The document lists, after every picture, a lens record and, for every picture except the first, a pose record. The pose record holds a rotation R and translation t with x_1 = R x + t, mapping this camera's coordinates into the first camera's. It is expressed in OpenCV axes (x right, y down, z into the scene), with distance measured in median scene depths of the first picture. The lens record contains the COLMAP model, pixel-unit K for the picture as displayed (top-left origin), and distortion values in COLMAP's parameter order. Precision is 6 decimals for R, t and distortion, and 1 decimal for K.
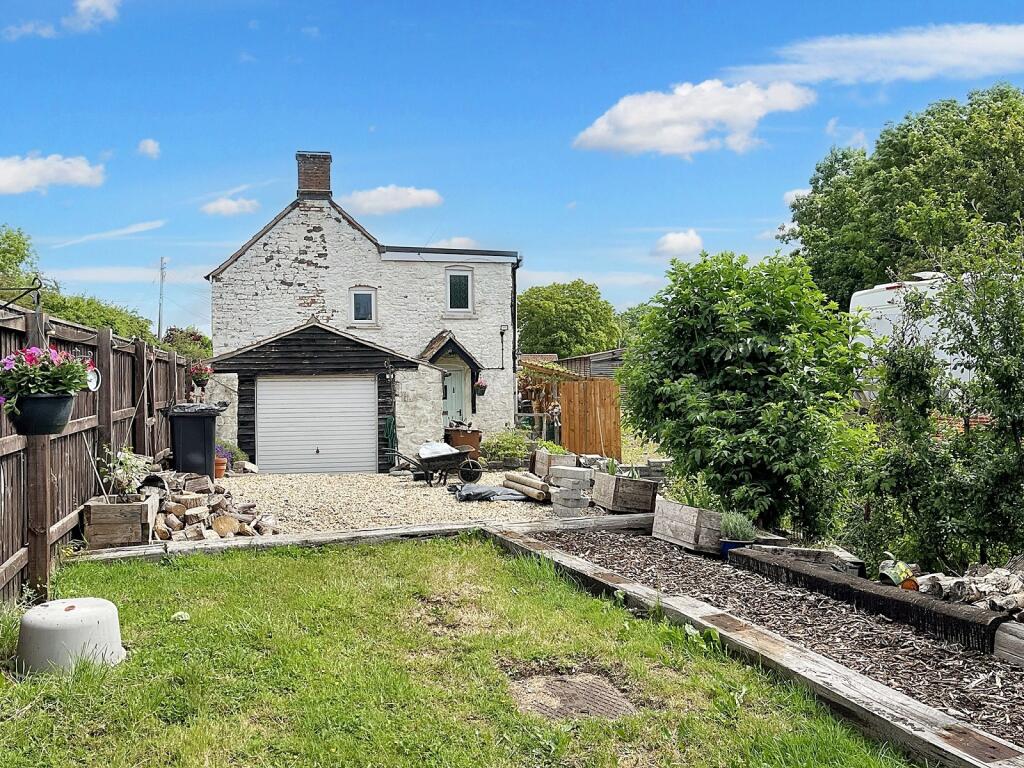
lens RADIAL K [[897.3, 0, 512.4], [0, 897.3, 393.2], [0, 0, 1]] dist [0.010787, -0.003116]
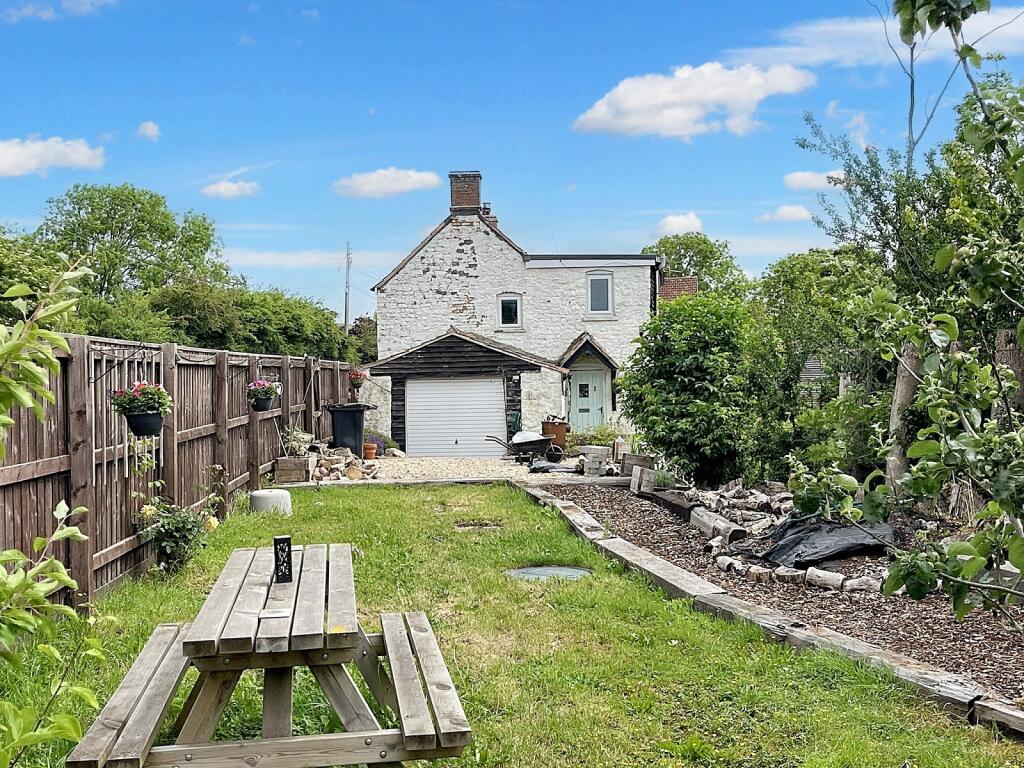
lens RADIAL K [[1159.7, 0, 512.6], [0, 1159.7, 380.6], [0, 0, 1]] dist [0.079955, 0.000000]
pose [[0.971799, -0.006660, -0.235718, 0.170537], [0.005022, 0.999959, -0.007550, -0.002968], [0.235759, 0.006153, 0.971792, -0.366620]]
